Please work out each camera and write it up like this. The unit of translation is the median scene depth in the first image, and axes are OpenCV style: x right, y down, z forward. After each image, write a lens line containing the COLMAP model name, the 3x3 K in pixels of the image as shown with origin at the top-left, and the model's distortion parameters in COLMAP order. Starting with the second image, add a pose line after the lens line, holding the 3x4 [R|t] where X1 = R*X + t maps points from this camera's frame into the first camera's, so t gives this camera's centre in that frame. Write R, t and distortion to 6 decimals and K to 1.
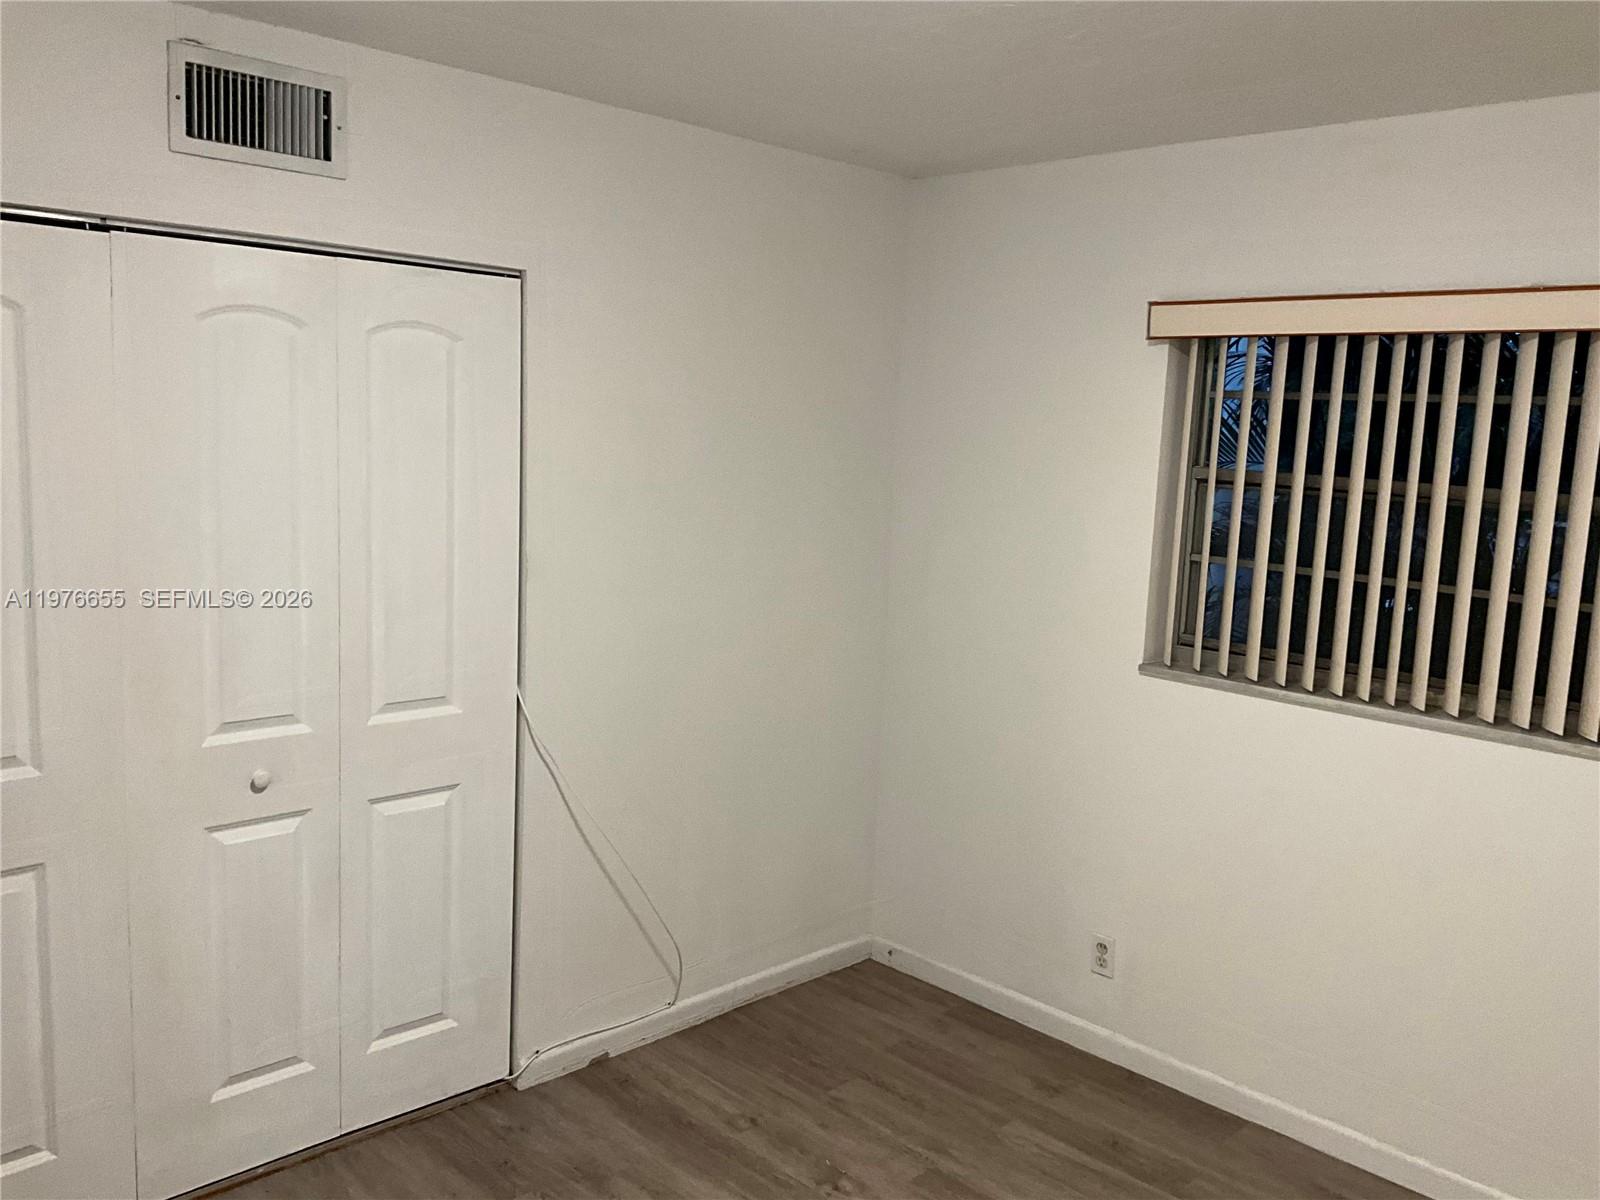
lens RADIAL K [[1334.6, 0, 798.8], [0, 1334.6, 592.0], [0, 0, 1]] dist [0.058441, -0.098244]
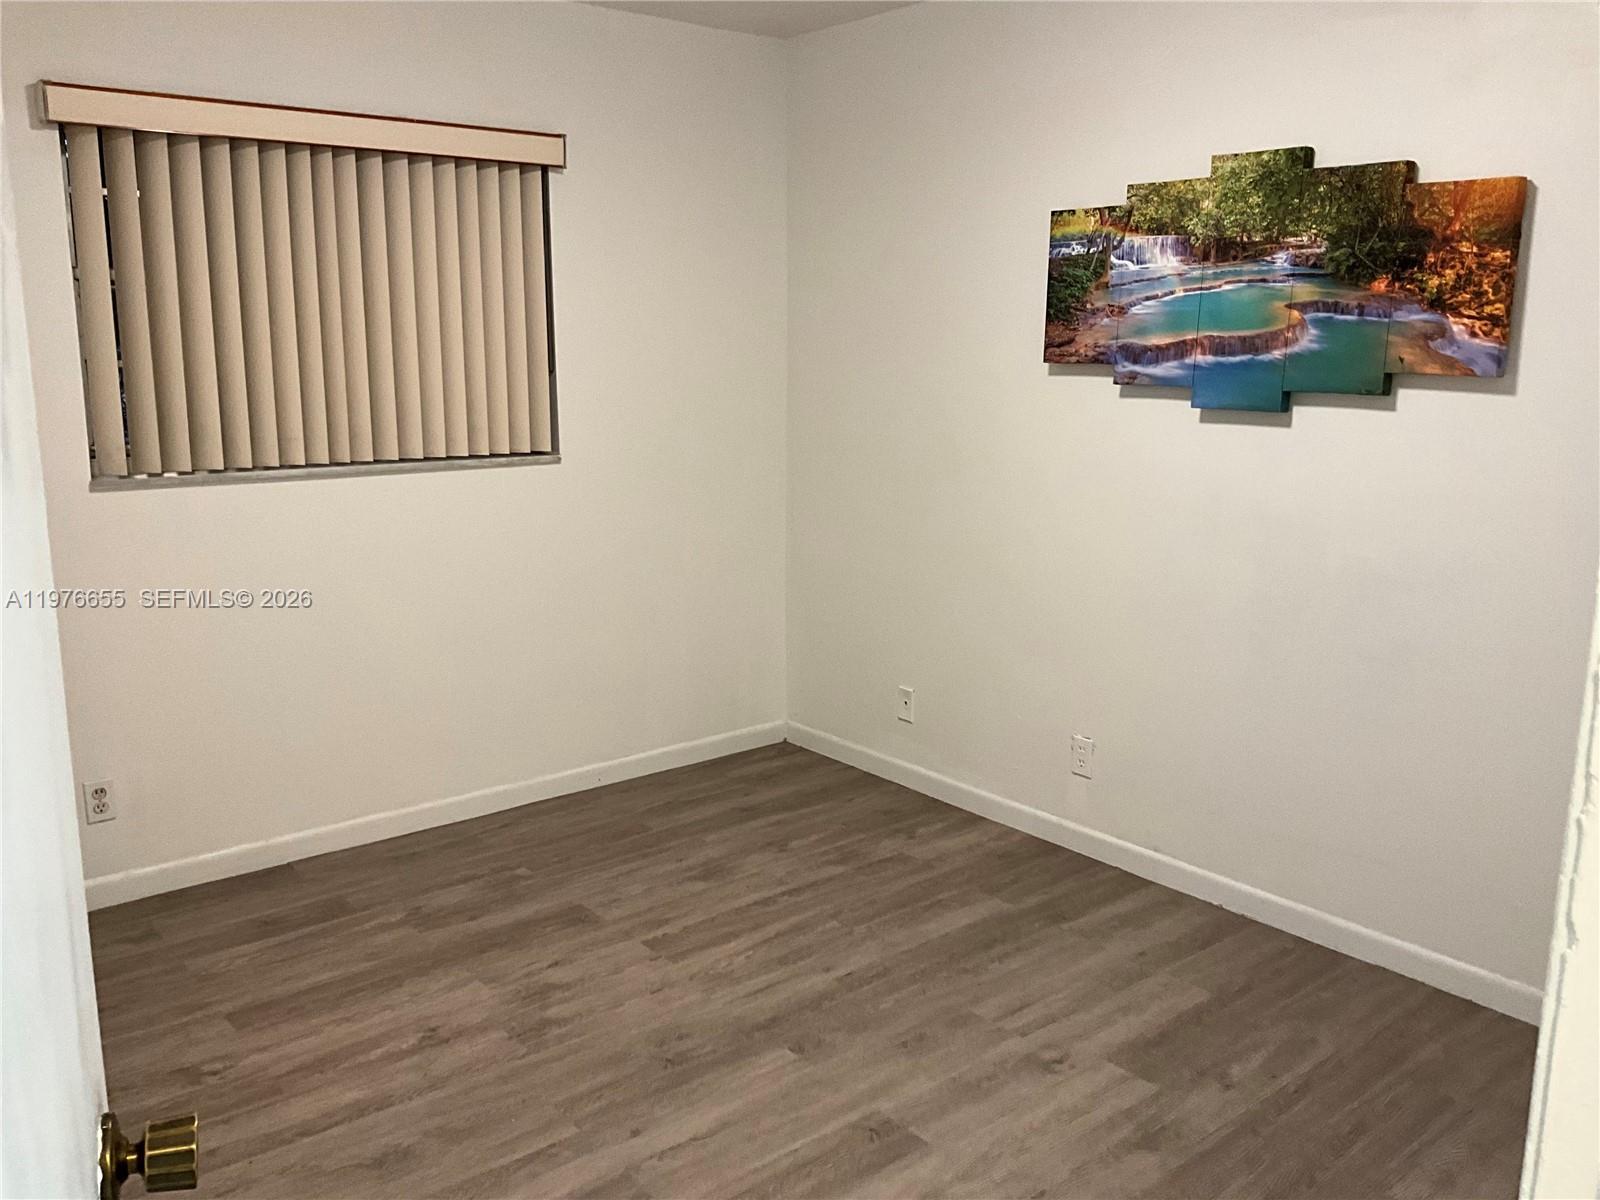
lens RADIAL K [[1334.6, 0, 800.3], [0, 1334.6, 607.1], [0, 0, 1]] dist [0.058441, -0.098244]
pose [[0.097060, -0.243520, 0.965027, -0.726737], [0.133574, 0.964020, 0.229832, -0.013422], [-0.986274, 0.106595, 0.126096, 0.462443]]
